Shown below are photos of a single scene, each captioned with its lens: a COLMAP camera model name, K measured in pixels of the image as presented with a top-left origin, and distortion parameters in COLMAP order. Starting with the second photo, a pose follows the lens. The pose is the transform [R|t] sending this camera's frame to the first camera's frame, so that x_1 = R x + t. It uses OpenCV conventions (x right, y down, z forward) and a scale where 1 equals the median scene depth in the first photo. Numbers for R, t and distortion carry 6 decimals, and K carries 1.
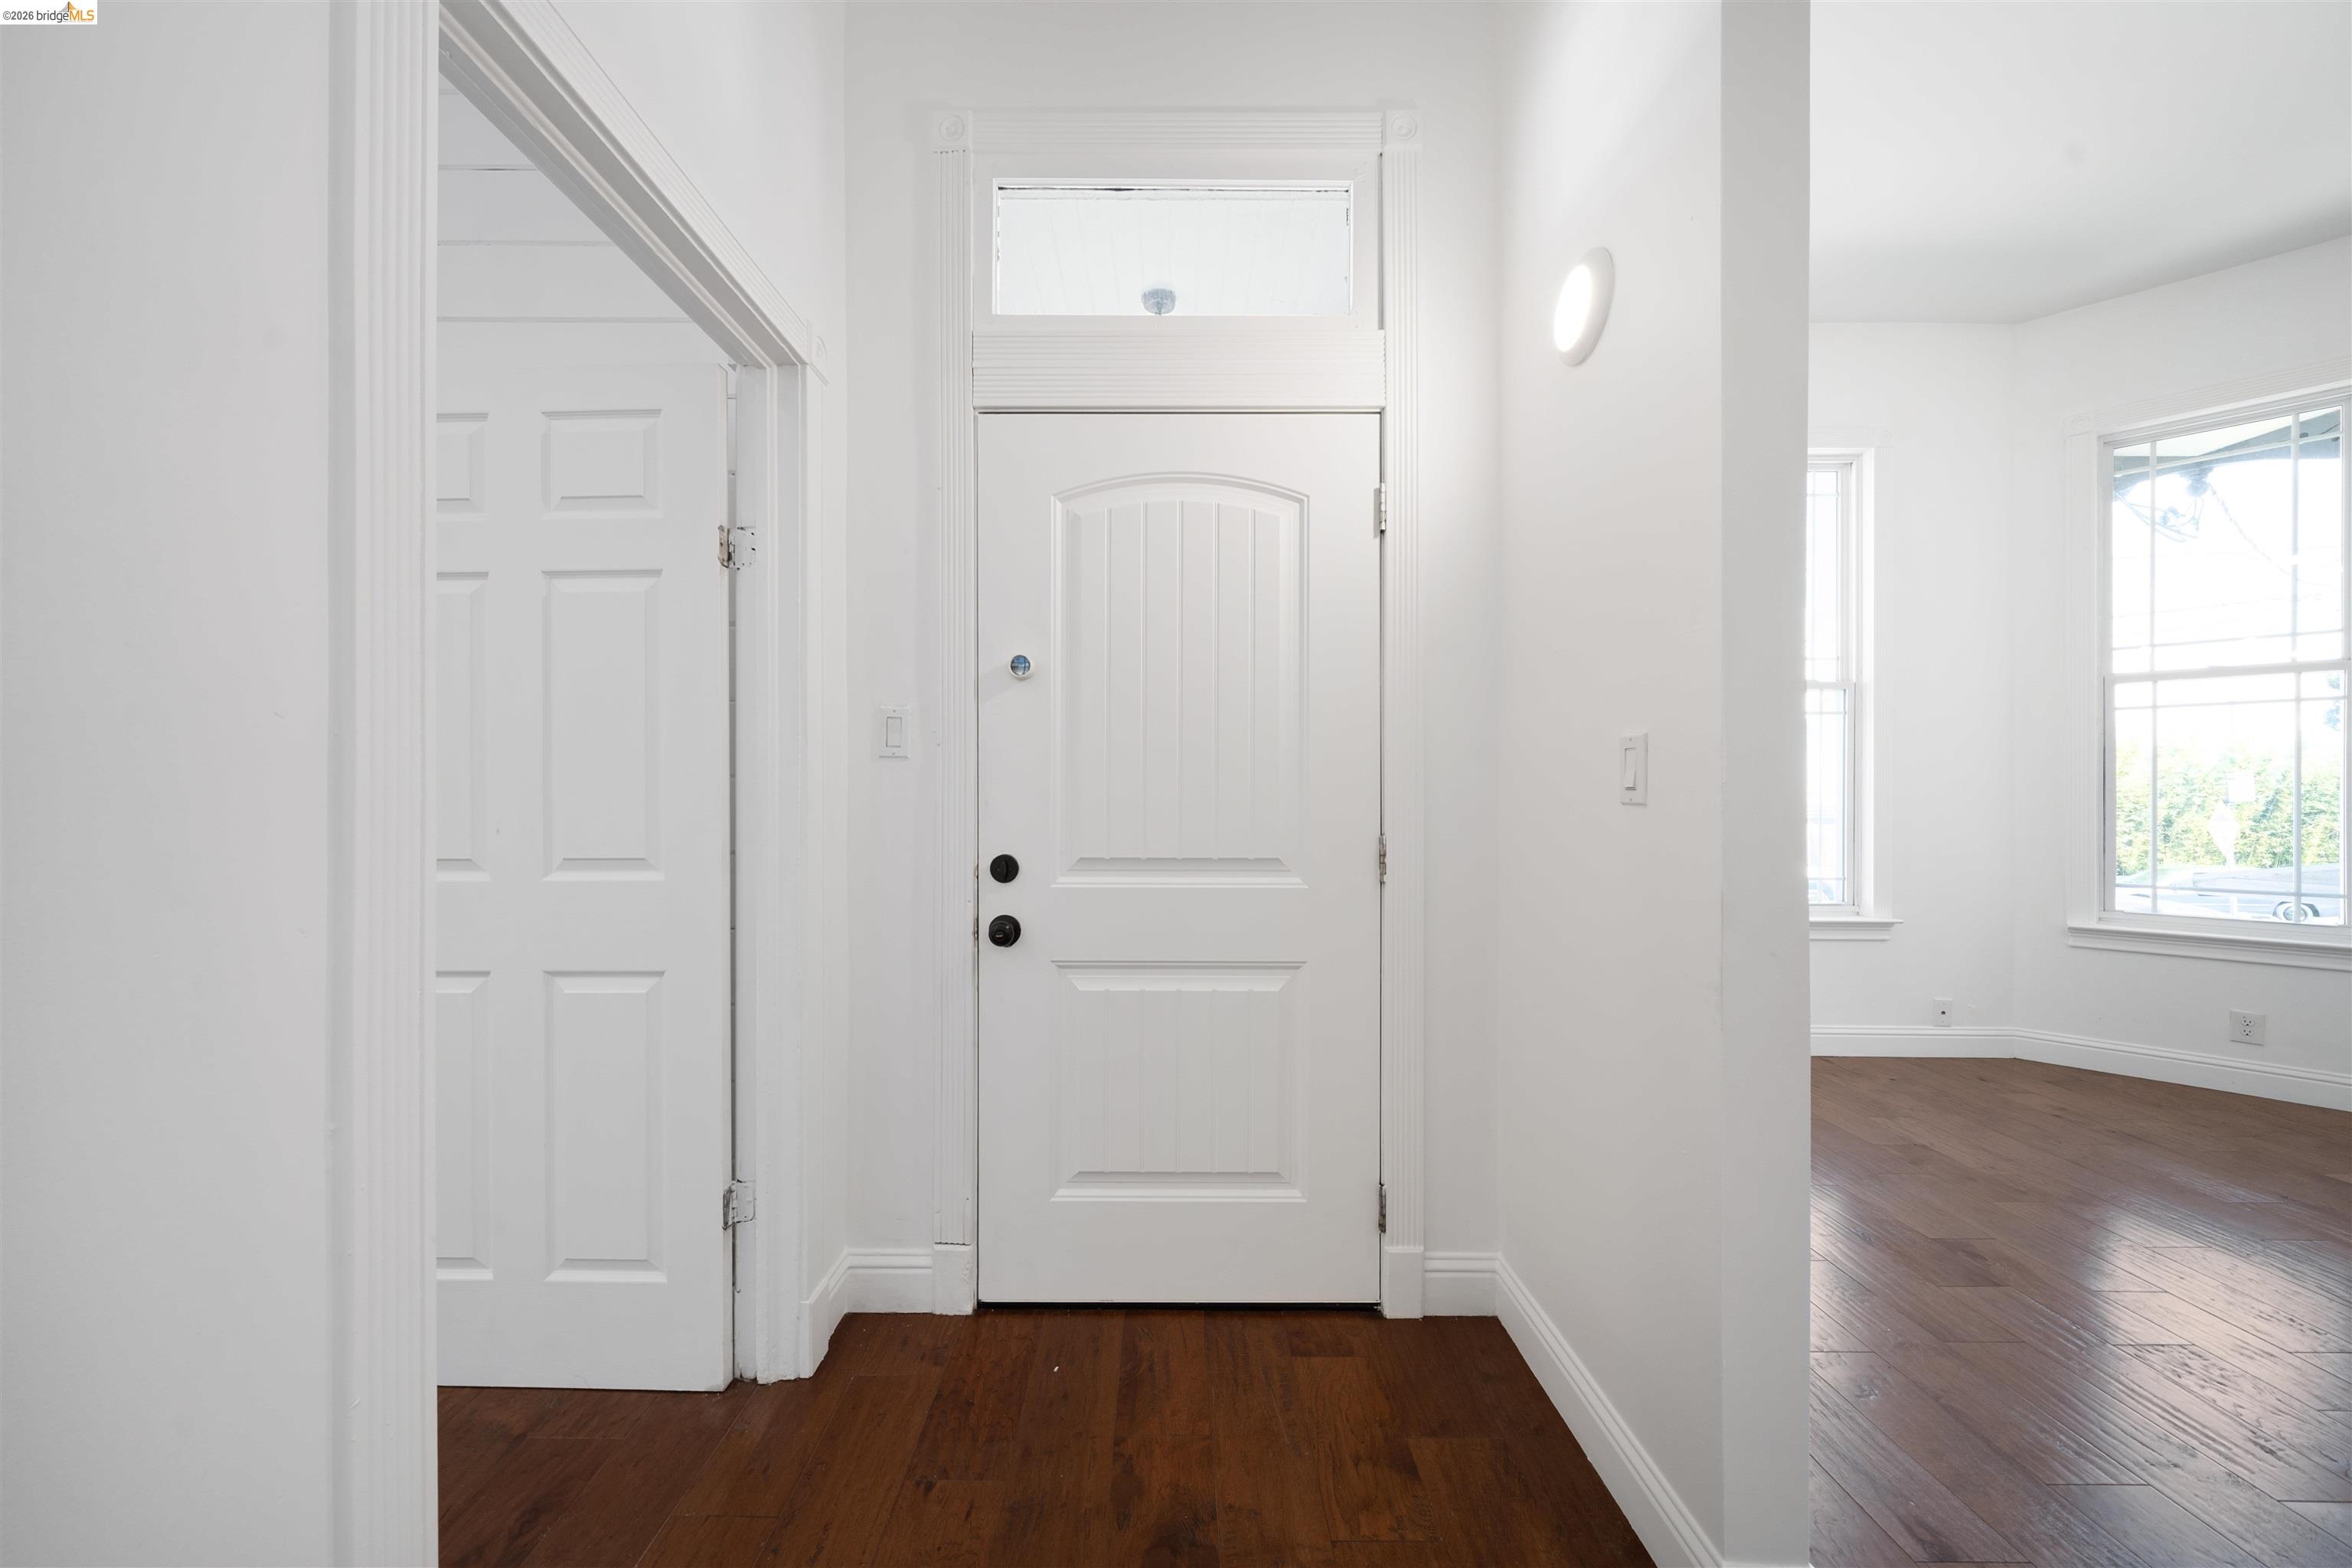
lens RADIAL K [[823.8, 0, 1189.3], [0, 823.8, 801.6], [0, 0, 1]] dist [0.001769, -0.000204]
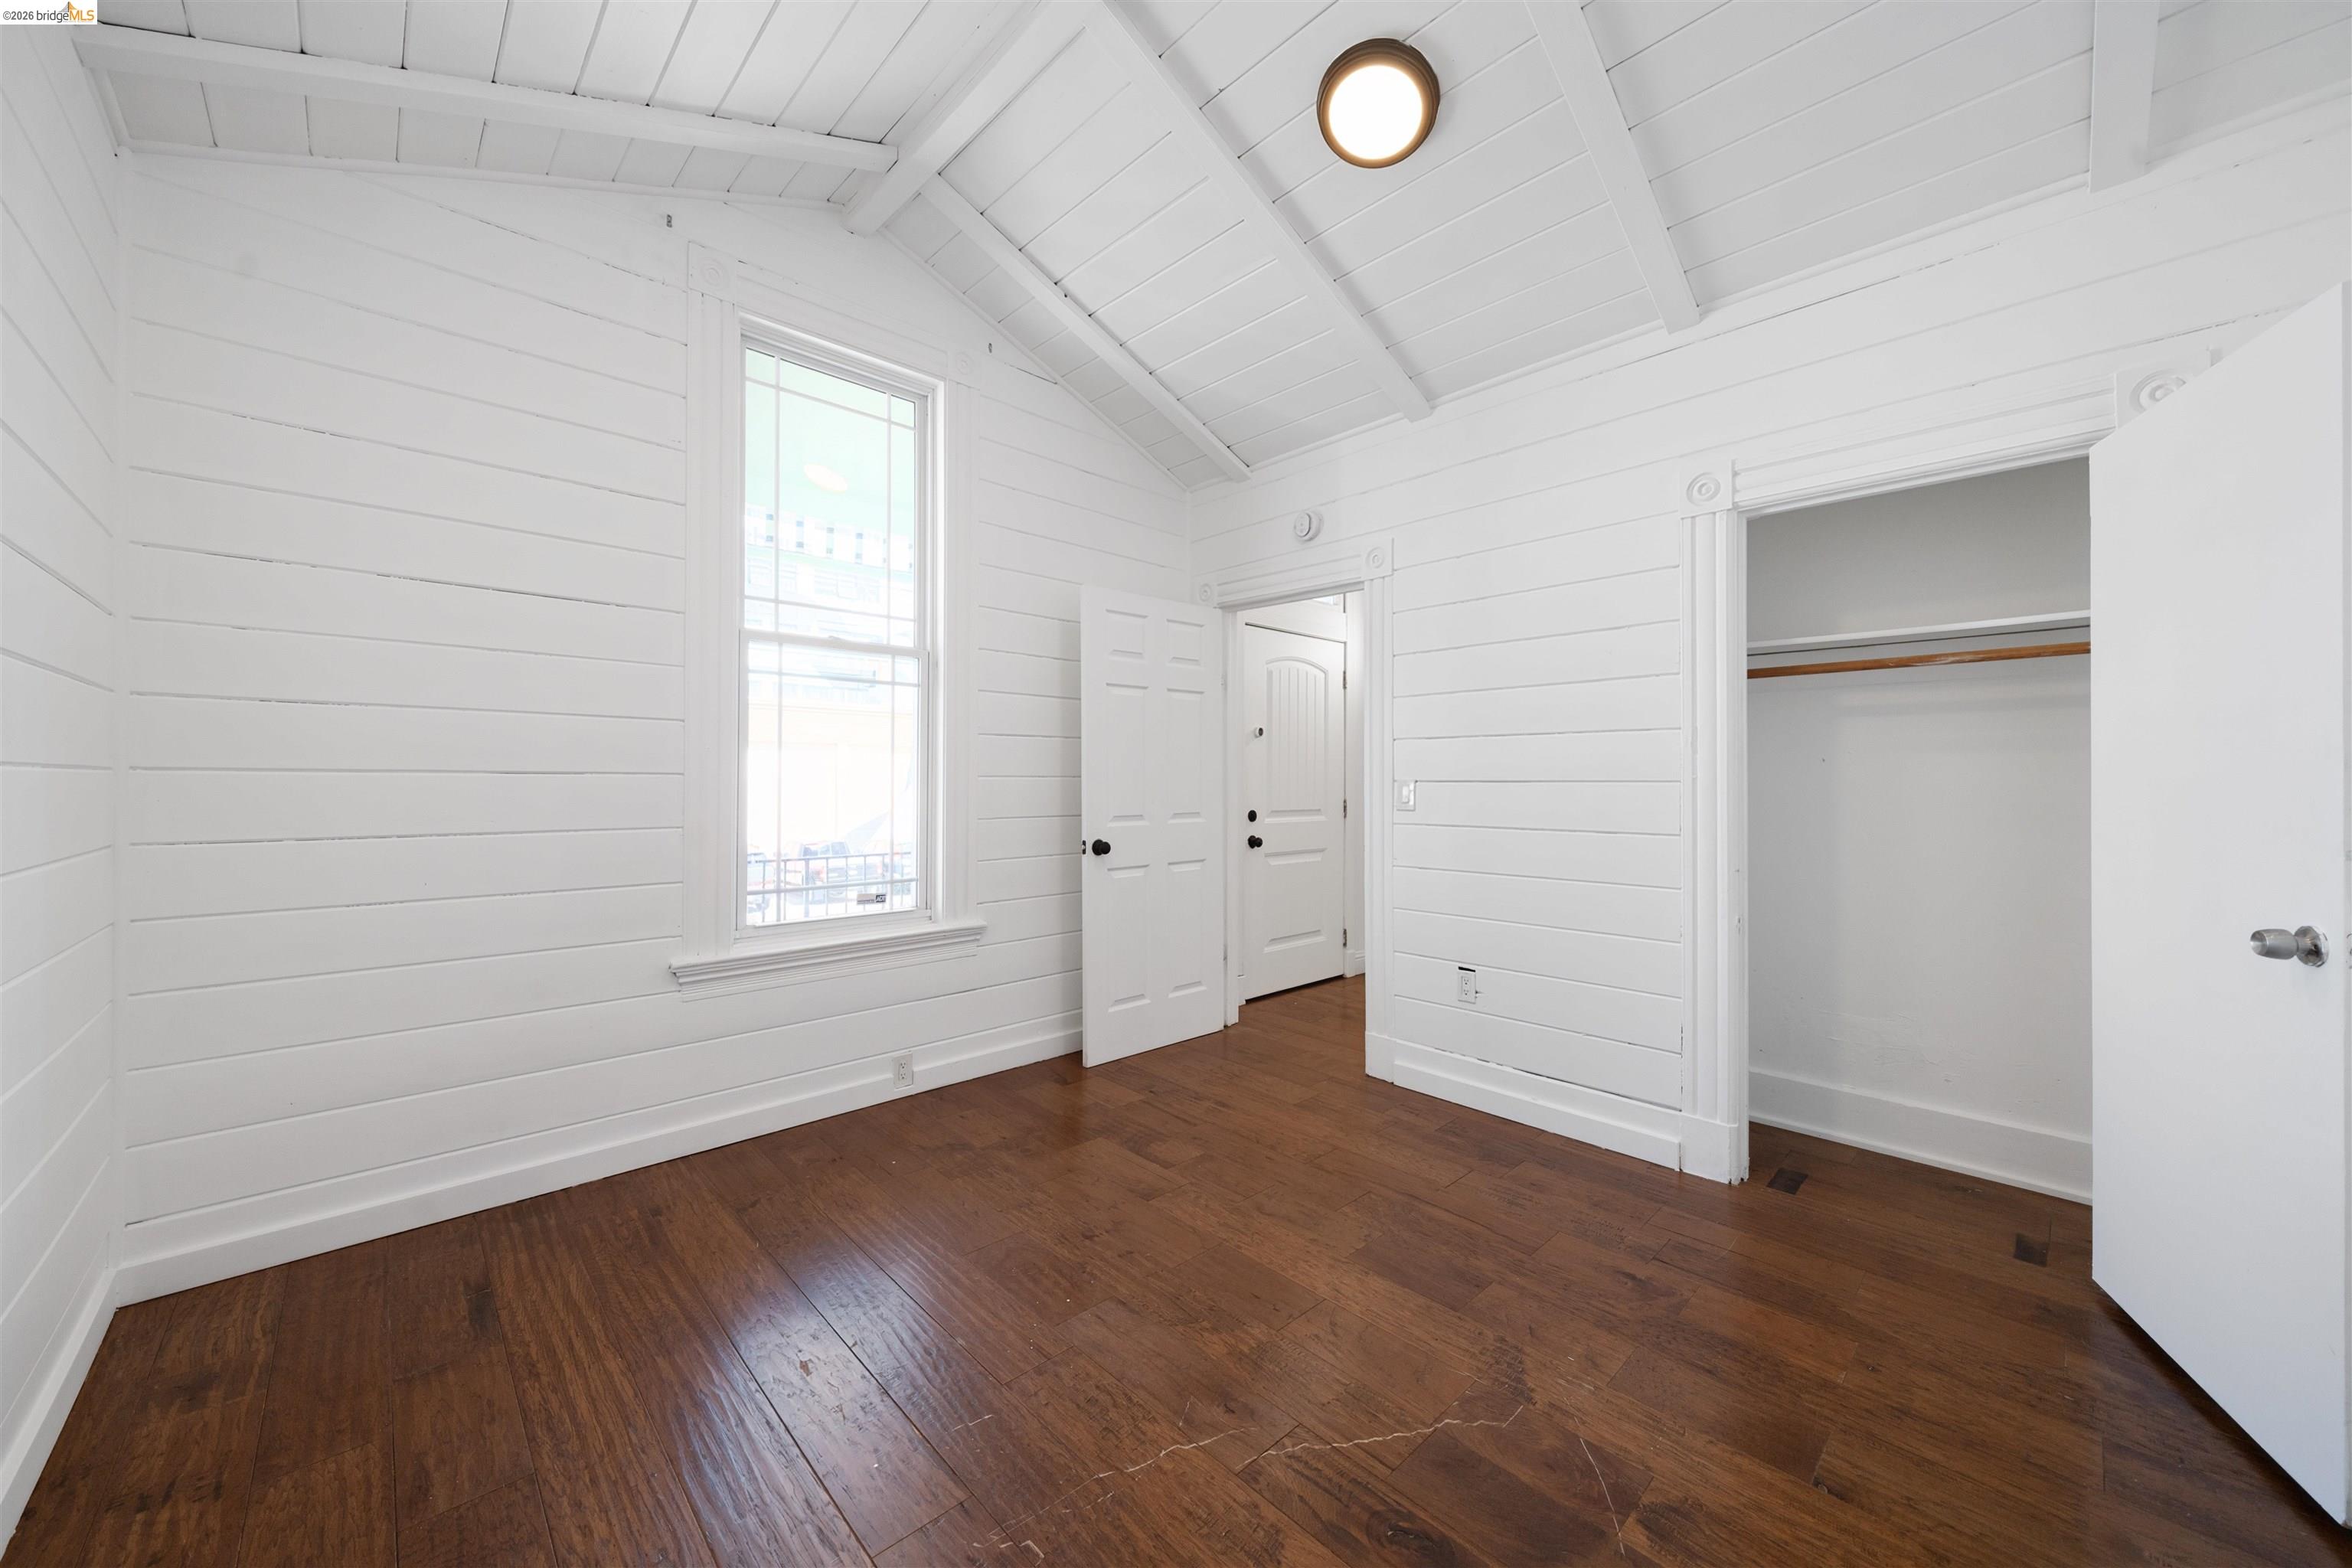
lens RADIAL K [[823.8, 0, 1163.8], [0, 823.8, 790.4], [0, 0, 1]] dist [0.001769, -0.000204]
pose [[0.731157, -0.005641, 0.682186, -2.031242], [0.001467, 0.999976, 0.006697, -0.009180], [-0.682208, -0.003895, 0.731148, -0.568406]]
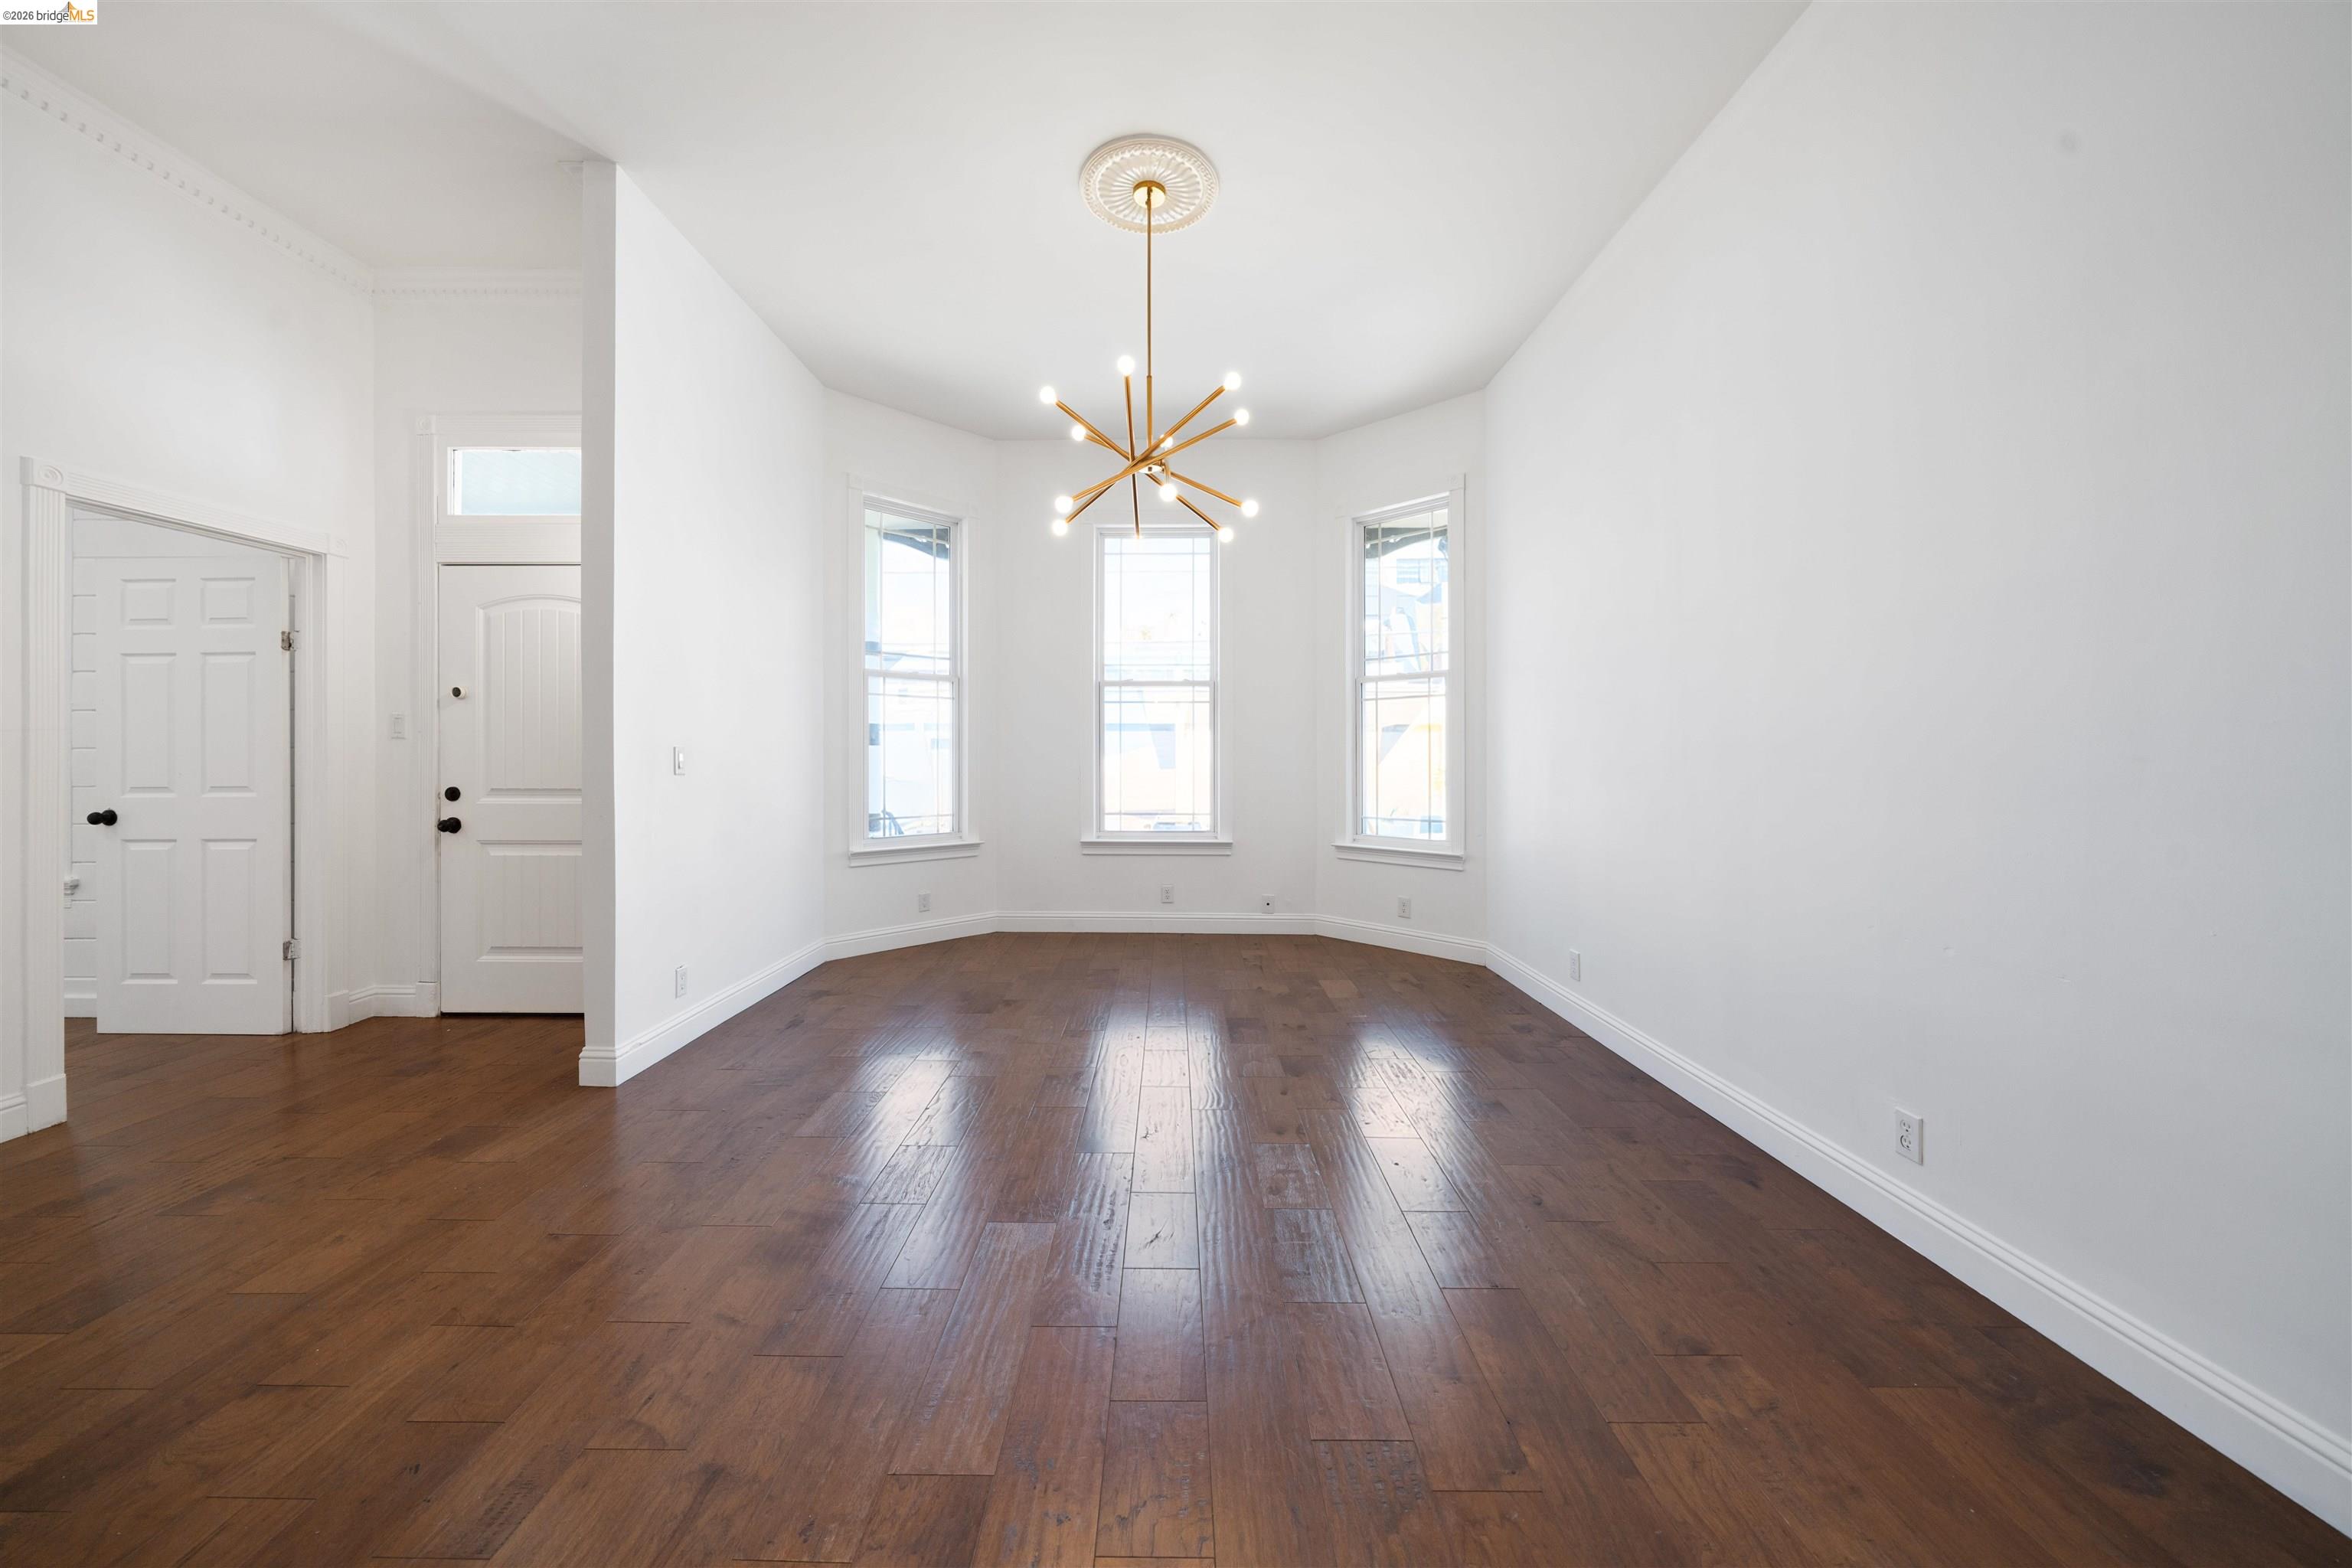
lens RADIAL K [[823.8, 0, 1168.2], [0, 823.8, 763.1], [0, 0, 1]] dist [0.001769, -0.000204]
pose [[0.999979, -0.000398, -0.006455, 1.512624], [0.000384, 0.999997, -0.002204, 0.011862], [0.006456, 0.002202, 0.999977, -0.978996]]
